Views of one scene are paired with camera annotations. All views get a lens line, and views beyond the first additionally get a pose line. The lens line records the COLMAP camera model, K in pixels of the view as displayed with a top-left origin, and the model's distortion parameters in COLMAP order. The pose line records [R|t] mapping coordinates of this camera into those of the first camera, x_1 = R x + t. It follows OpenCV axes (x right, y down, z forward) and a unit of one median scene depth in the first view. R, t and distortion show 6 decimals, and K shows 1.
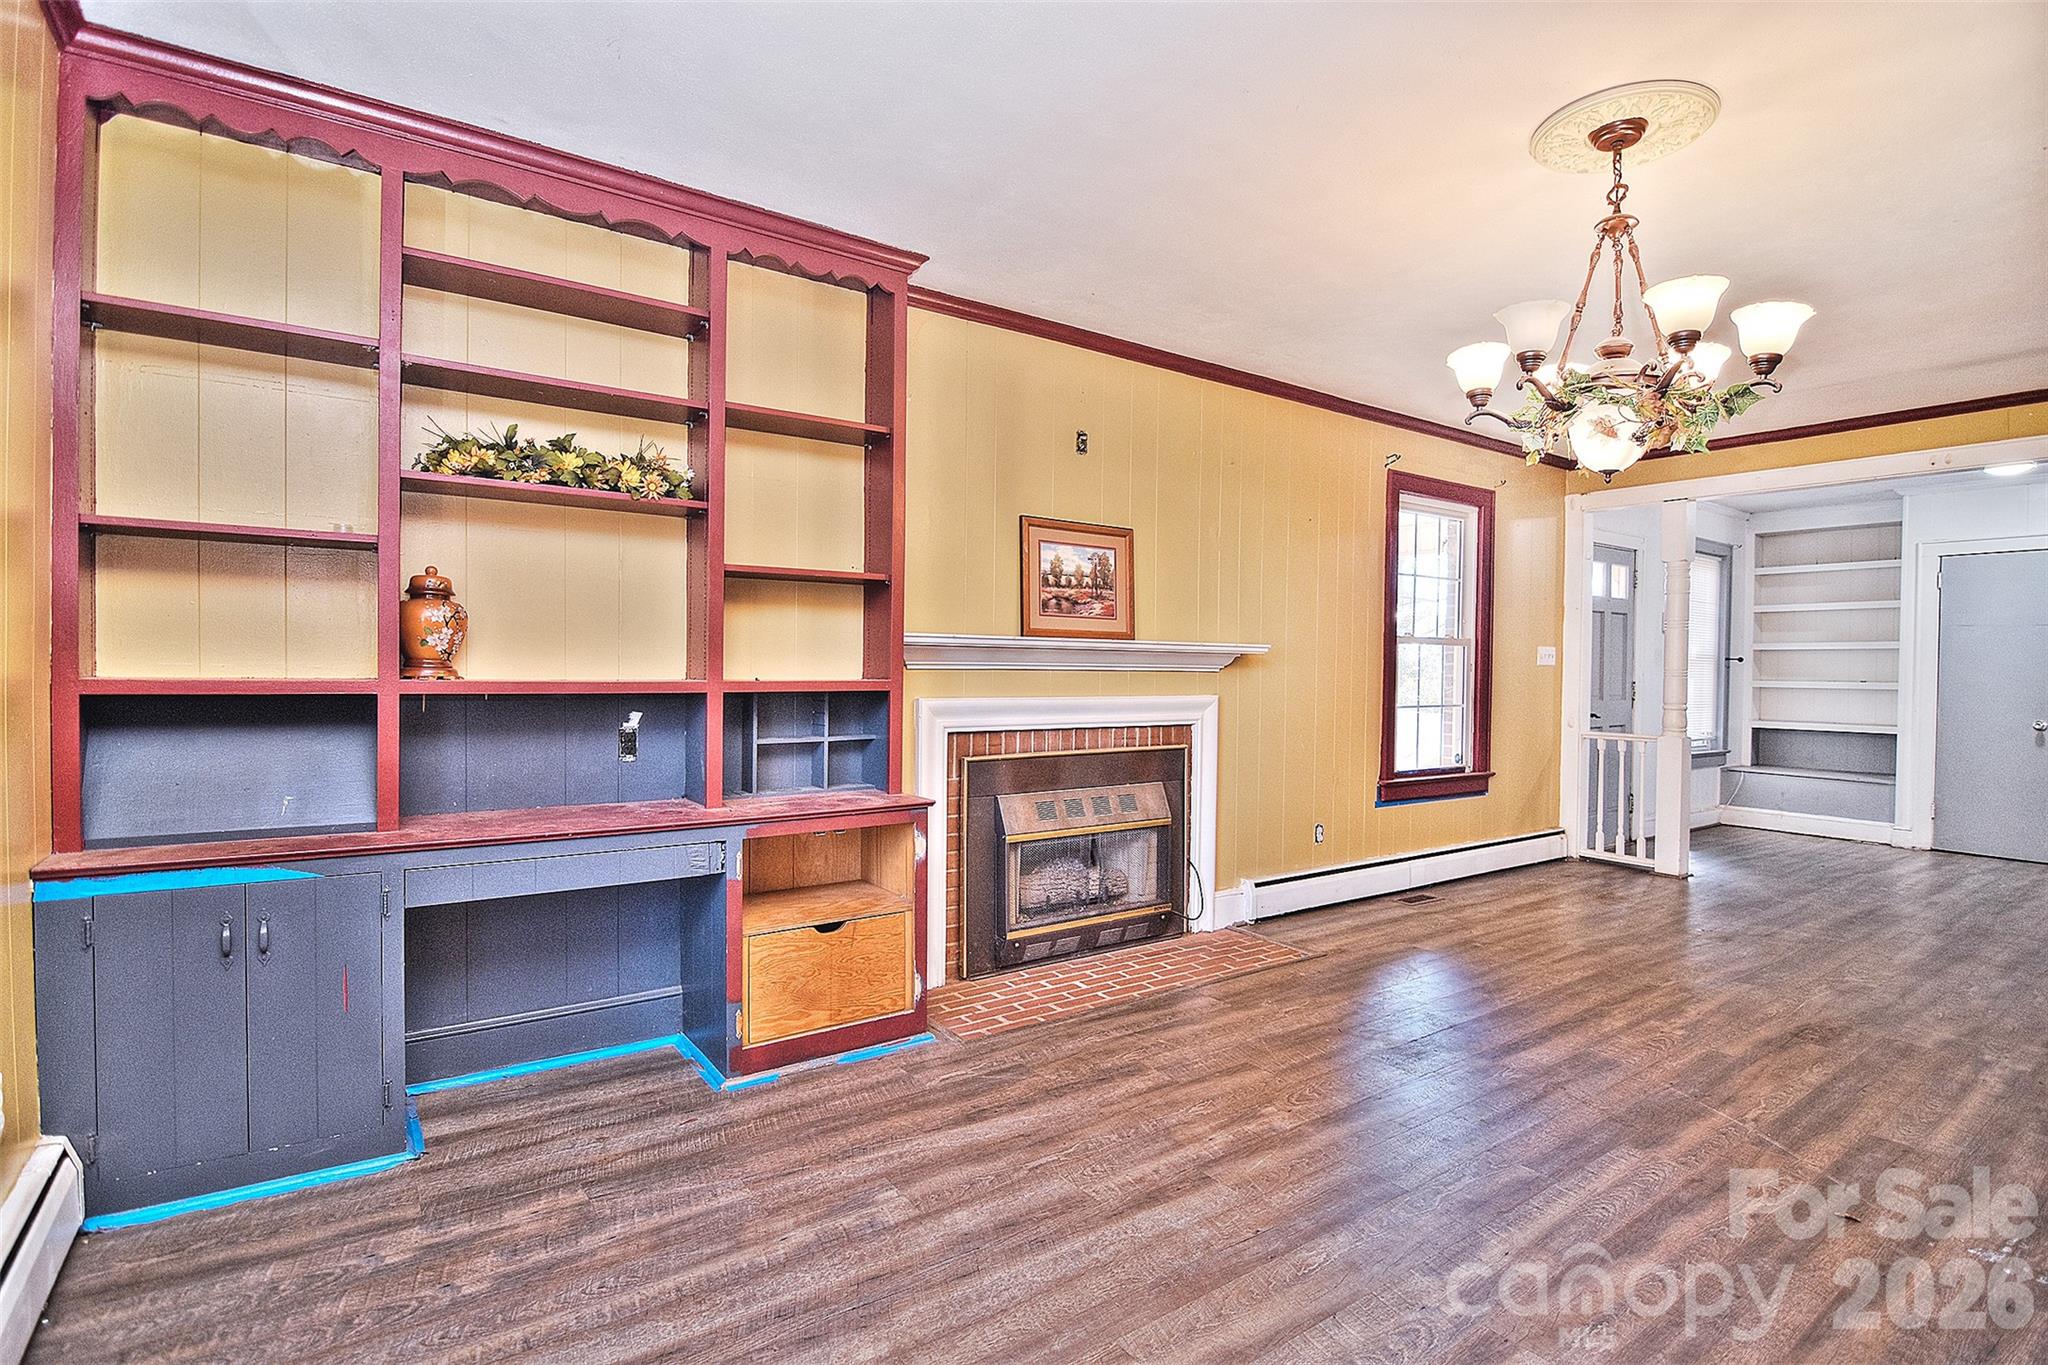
lens RADIAL K [[991.0, 0, 1011.5], [0, 991.0, 686.0], [0, 0, 1]] dist [-0.005238, -0.006525]
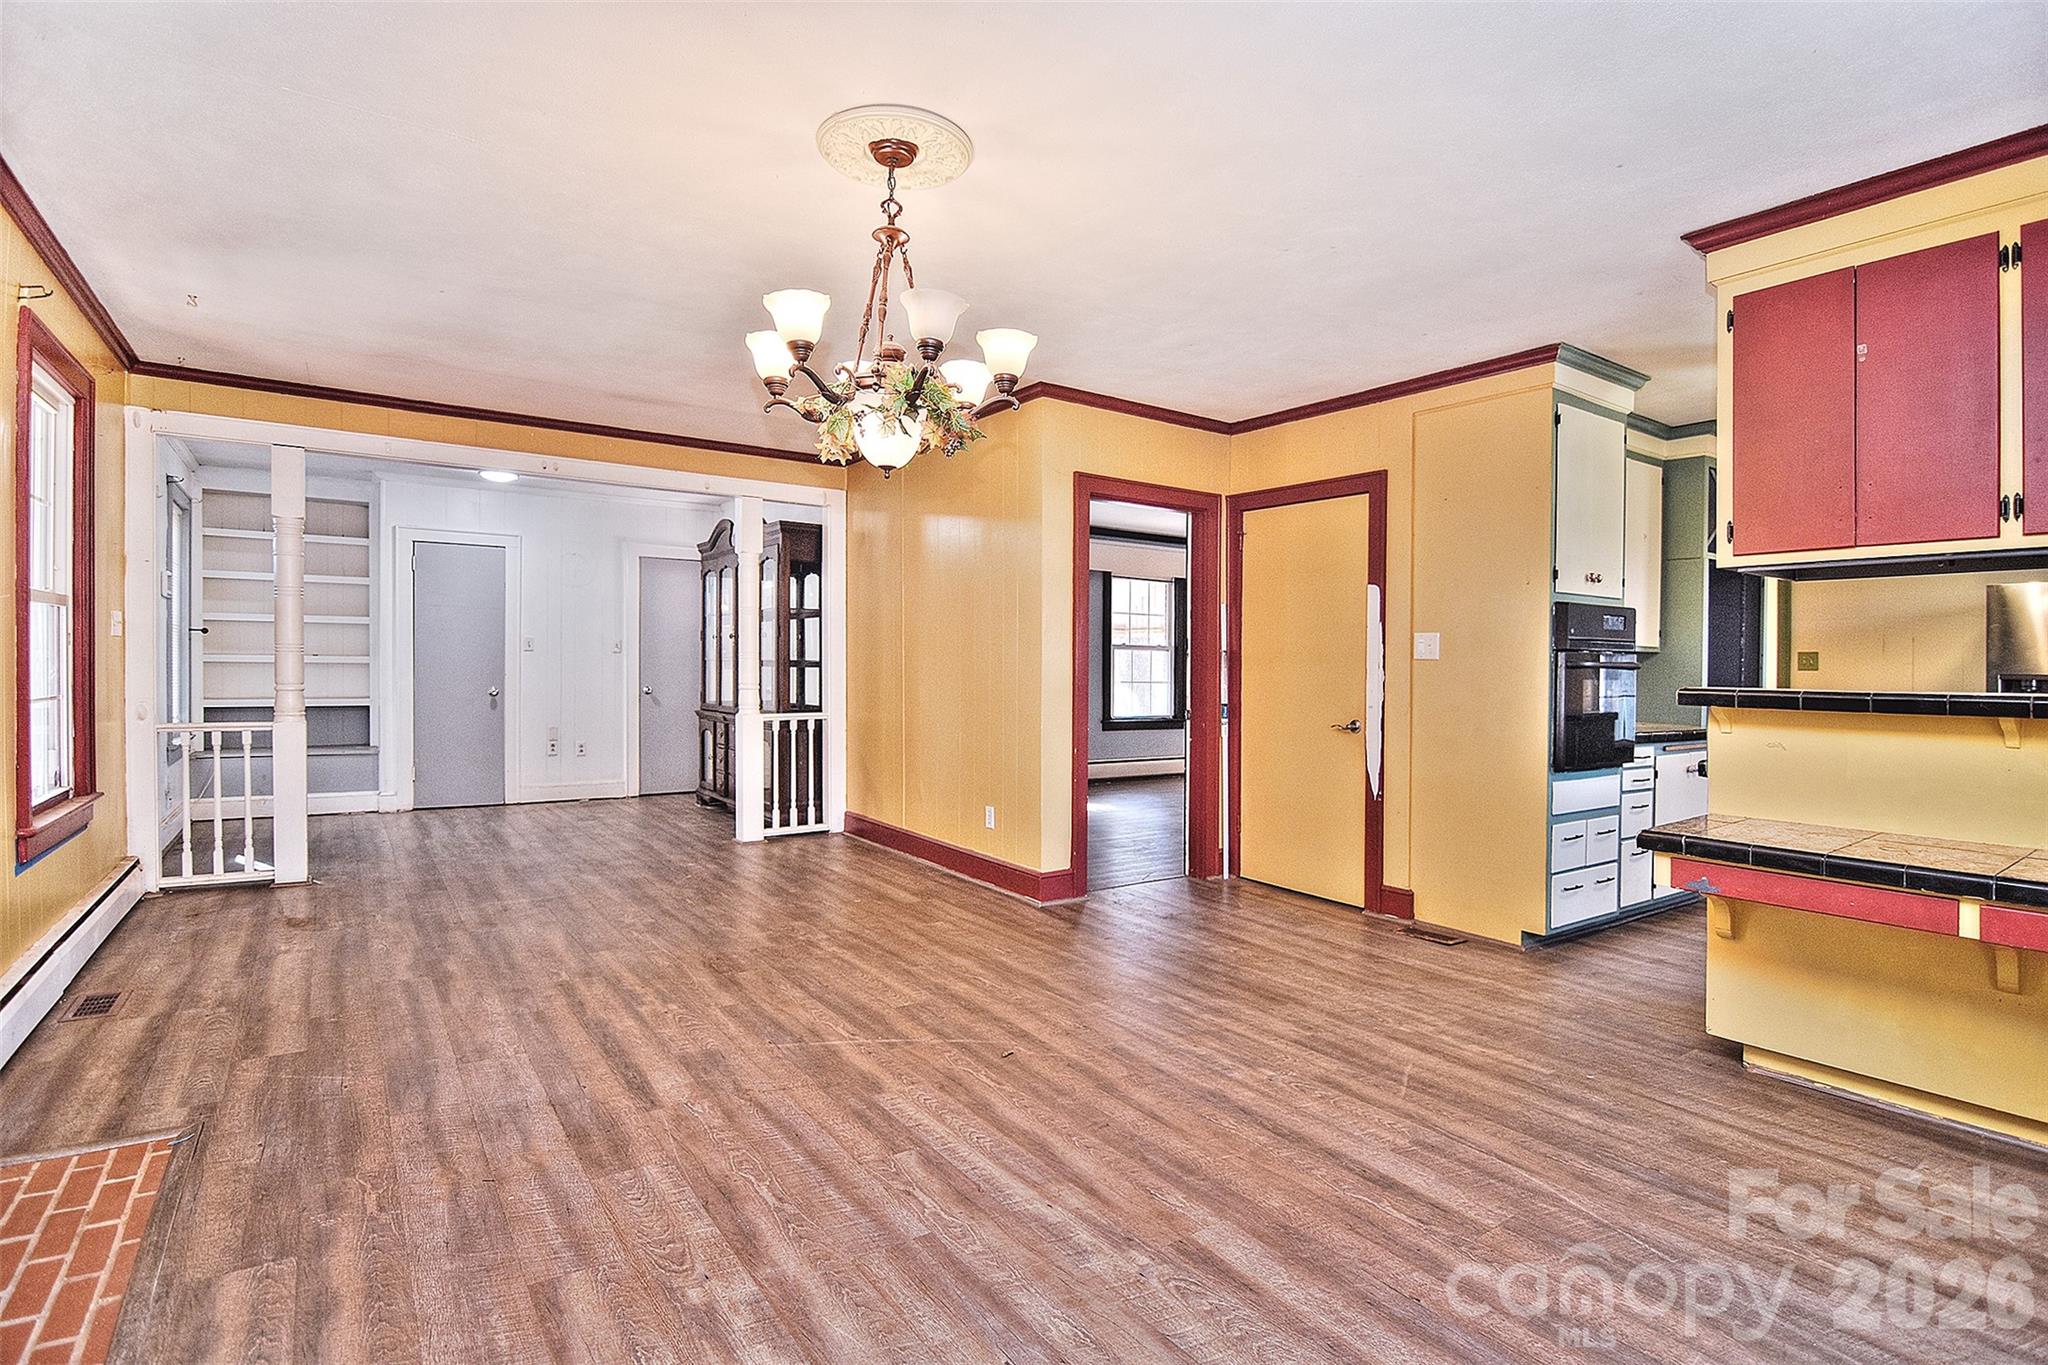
lens RADIAL K [[991.0, 0, 1054.0], [0, 991.0, 653.8], [0, 0, 1]] dist [-0.005238, -0.006525]
pose [[-0.012344, -0.002173, 0.999921, -0.284074], [0.003130, 0.999993, 0.002212, -0.010667], [-0.999919, 0.003157, -0.012337, 0.509131]]
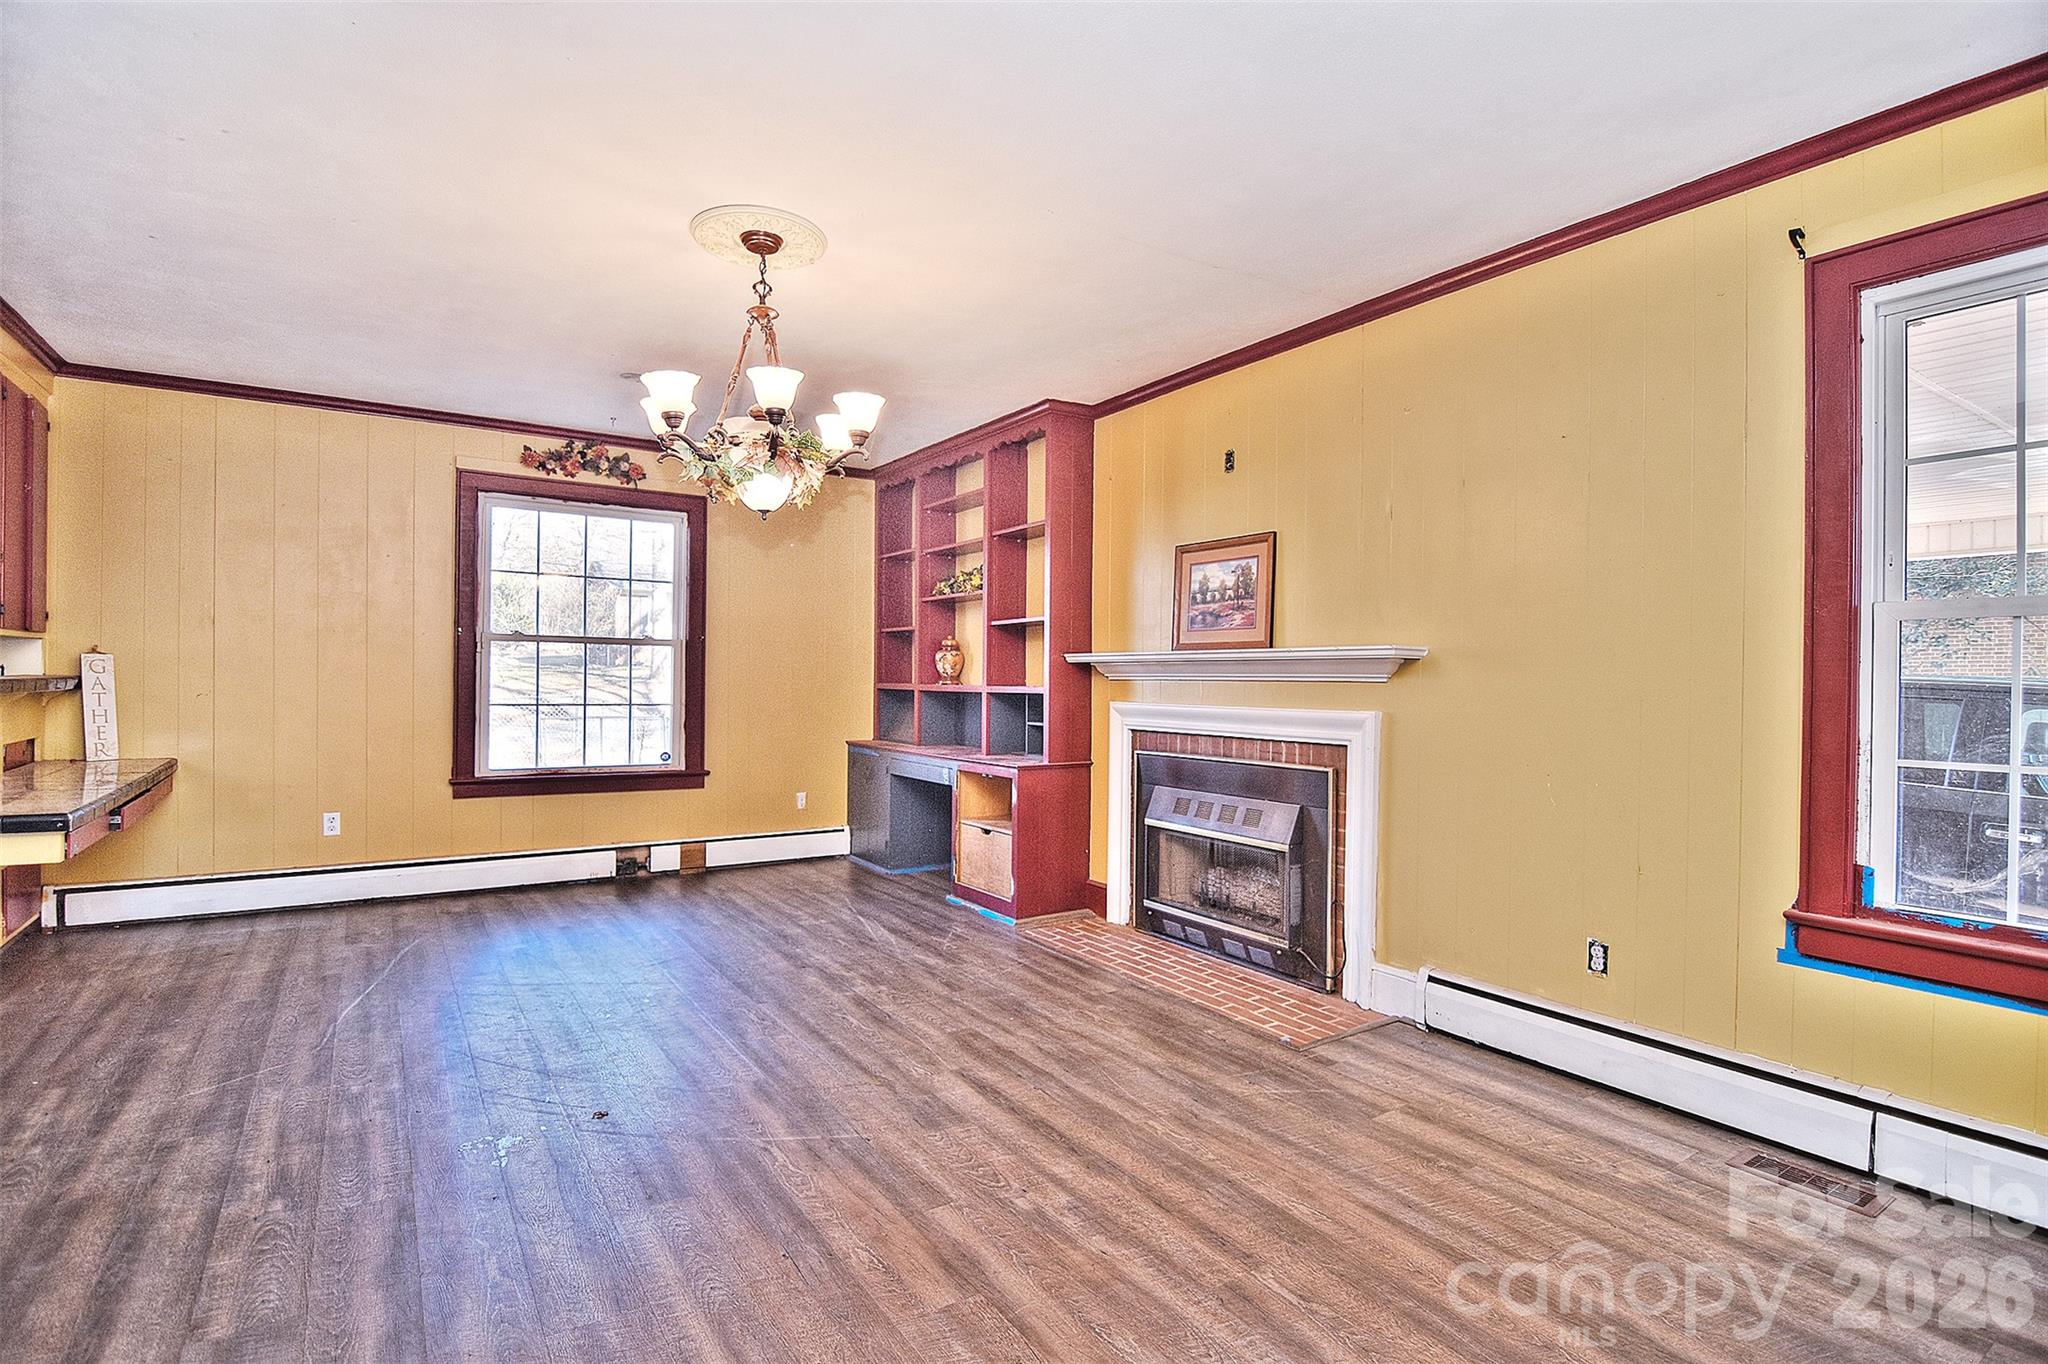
lens RADIAL K [[991.0, 0, 1046.7], [0, 991.0, 684.8], [0, 0, 1]] dist [-0.005238, -0.006525]
pose [[-0.022844, -0.006876, -0.999715, 1.115707], [-0.027681, 0.999597, -0.006243, 0.000440], [0.999356, 0.027530, -0.023025, 0.841156]]
